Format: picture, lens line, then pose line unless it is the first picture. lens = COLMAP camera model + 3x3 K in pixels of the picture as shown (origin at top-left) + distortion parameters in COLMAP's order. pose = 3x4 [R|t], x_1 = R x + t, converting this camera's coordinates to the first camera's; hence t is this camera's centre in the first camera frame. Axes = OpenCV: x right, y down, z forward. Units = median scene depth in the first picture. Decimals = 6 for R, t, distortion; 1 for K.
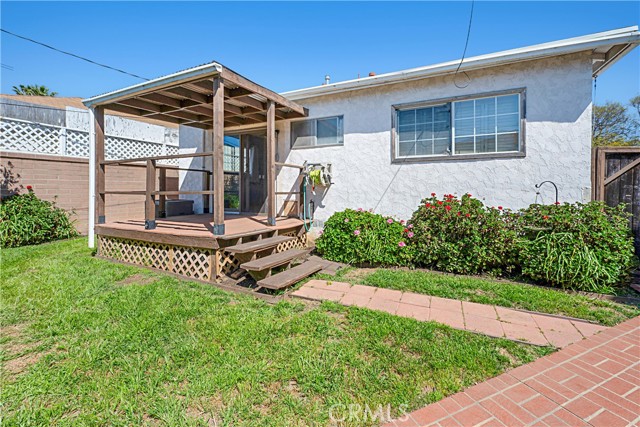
lens RADIAL K [[277.4, 0, 307.4], [0, 277.4, 204.1], [0, 0, 1]] dist [-0.000928, 0.000096]
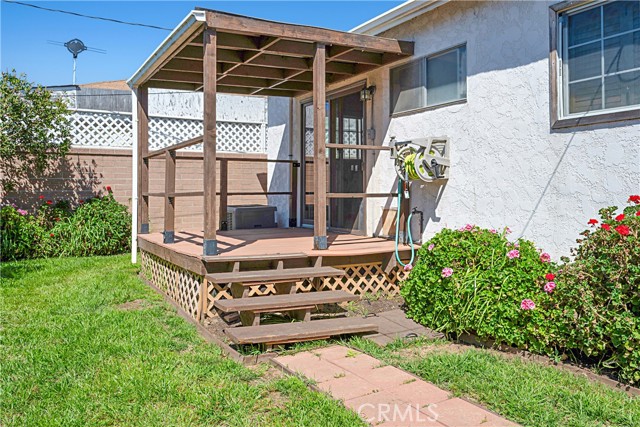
lens RADIAL K [[510.1, 0, 319.8], [0, 510.1, 209.3], [0, 0, 1]] dist [0.005242, -0.011640]
pose [[0.823977, 0.016194, -0.566392, 0.447569], [-0.026158, 0.999613, -0.009475, 0.001536], [0.566019, 0.022623, 0.824082, 0.079554]]
